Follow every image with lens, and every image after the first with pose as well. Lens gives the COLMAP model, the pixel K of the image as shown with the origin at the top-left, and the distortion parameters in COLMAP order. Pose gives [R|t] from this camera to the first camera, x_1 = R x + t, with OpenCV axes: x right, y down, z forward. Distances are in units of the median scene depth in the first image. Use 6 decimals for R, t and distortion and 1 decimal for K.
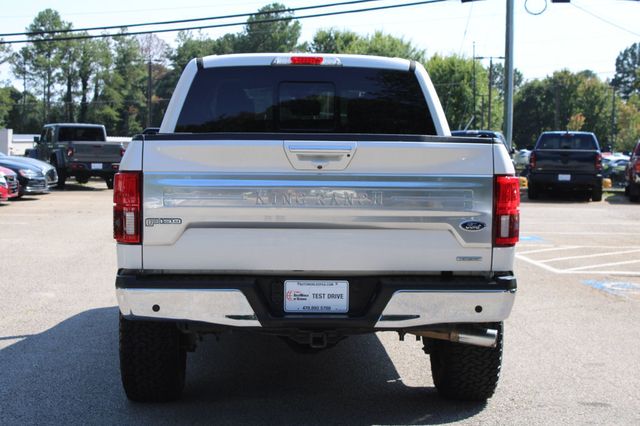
lens RADIAL K [[1184.4, 0, 320.0], [0, 1184.4, 213.0], [0, 0, 1]] dist [0.033822, 0.101187]
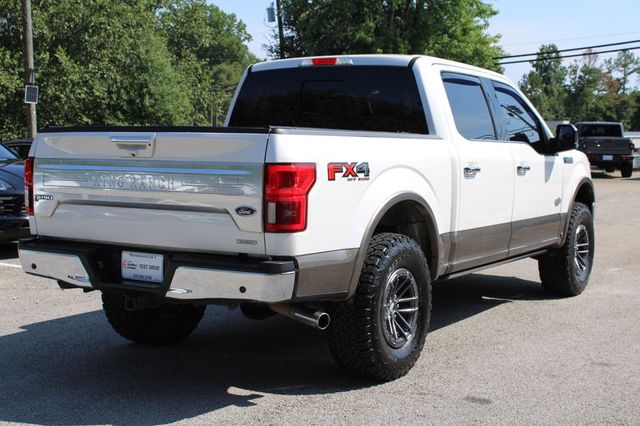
lens RADIAL K [[954.7, 0, 320.0], [0, 954.7, 213.0], [0, 0, 1]] dist [-0.013805, -0.036627]
pose [[0.825617, 0.041050, -0.562735, 0.087974], [-0.030585, 0.999140, 0.028012, -0.001795], [0.563401, -0.005916, 0.826162, 0.043417]]
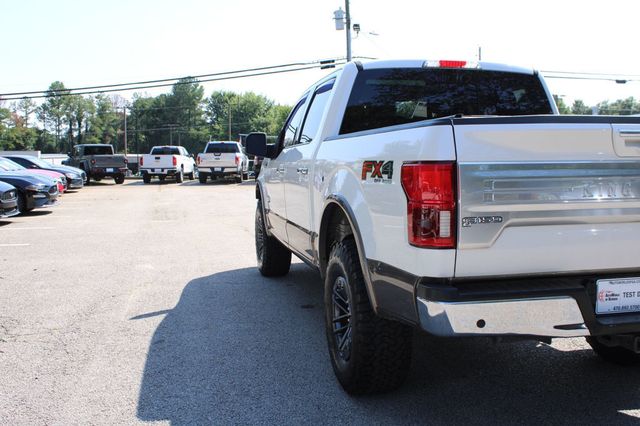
lens RADIAL K [[648.1, 0, 320.0], [0, 648.1, 213.0], [0, 0, 1]] dist [-0.144252, 0.183746]
pose [[0.985410, -0.034869, 0.166585, -0.041978], [0.029465, 0.998960, 0.034807, -0.002281], [-0.167625, -0.029391, 0.985413, 0.074133]]
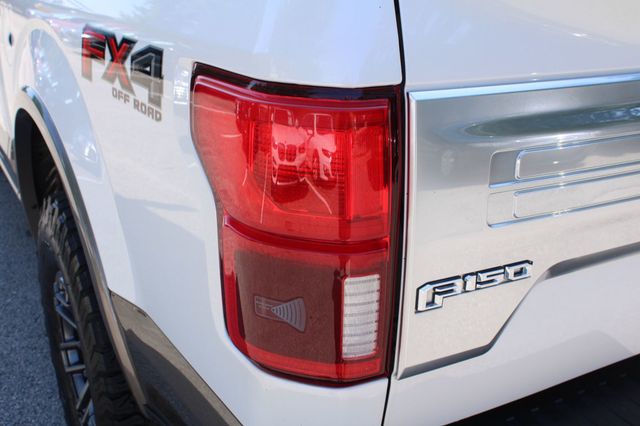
lens RADIAL K [[732.9, 0, 320.0], [0, 732.9, 213.0], [0, 0, 1]] dist [-0.004471, -0.004756]
pose [[0.891745, -0.160988, 0.422934, -0.029392], [0.025664, 0.951070, 0.307908, -0.007271], [-0.451809, -0.263721, 0.852244, 0.115489]]
